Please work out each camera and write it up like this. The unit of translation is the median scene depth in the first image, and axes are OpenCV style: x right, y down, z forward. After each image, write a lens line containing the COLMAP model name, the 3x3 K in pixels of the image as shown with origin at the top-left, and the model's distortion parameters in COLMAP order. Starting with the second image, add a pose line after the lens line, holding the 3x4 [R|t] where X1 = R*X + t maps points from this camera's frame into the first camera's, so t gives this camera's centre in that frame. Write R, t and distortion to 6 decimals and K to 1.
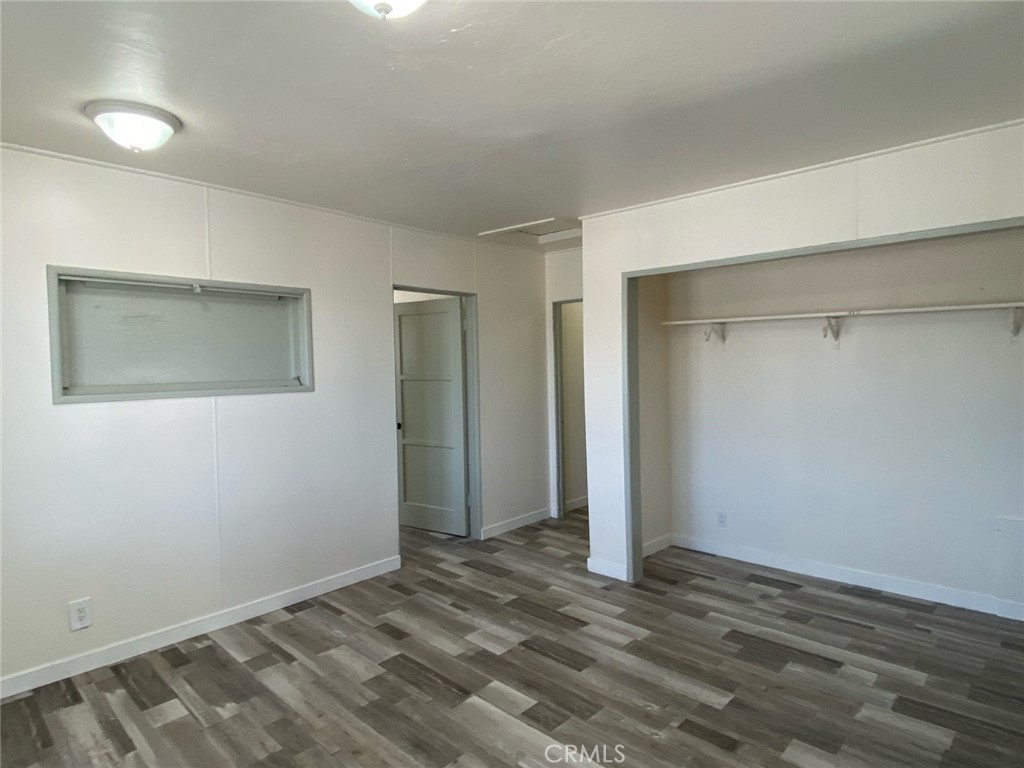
lens RADIAL K [[580.7, 0, 512.0], [0, 580.7, 384.0], [0, 0, 1]] dist [-0.001076, -0.000184]
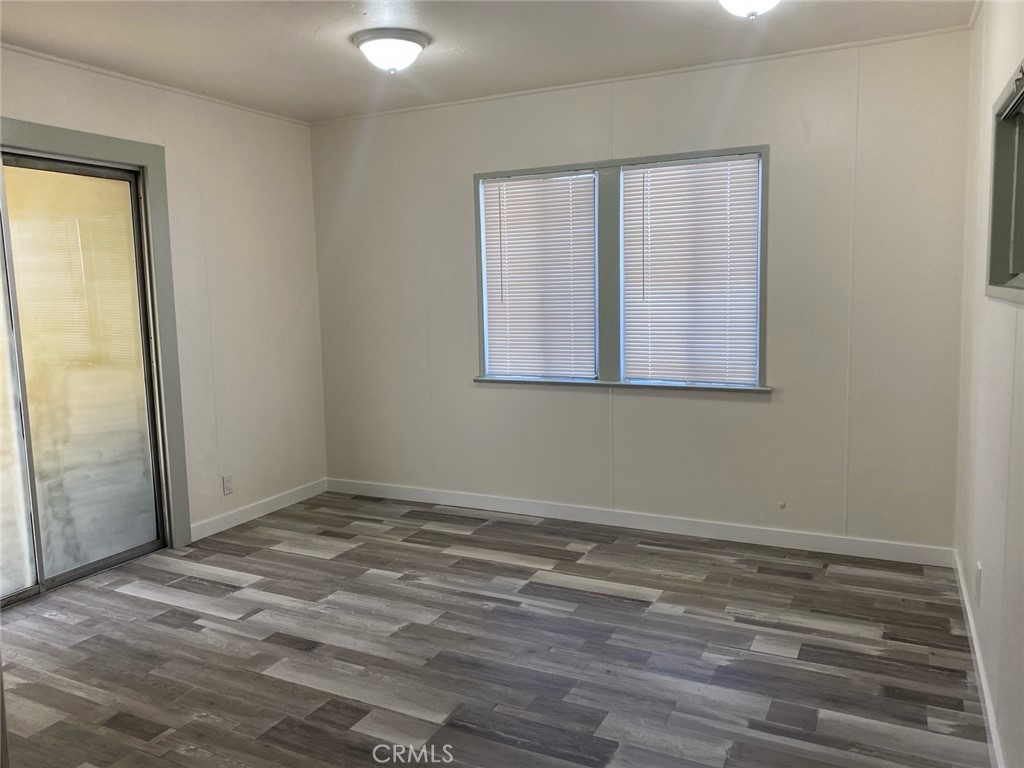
lens RADIAL K [[783.6, 0, 512.0], [0, 783.6, 384.0], [0, 0, 1]] dist [0.098254, -0.105999]
pose [[-0.957831, 0.075256, -0.277300, 0.093253], [0.029297, 0.985641, 0.166295, -0.041575], [0.285833, 0.151159, -0.946282, 1.919123]]
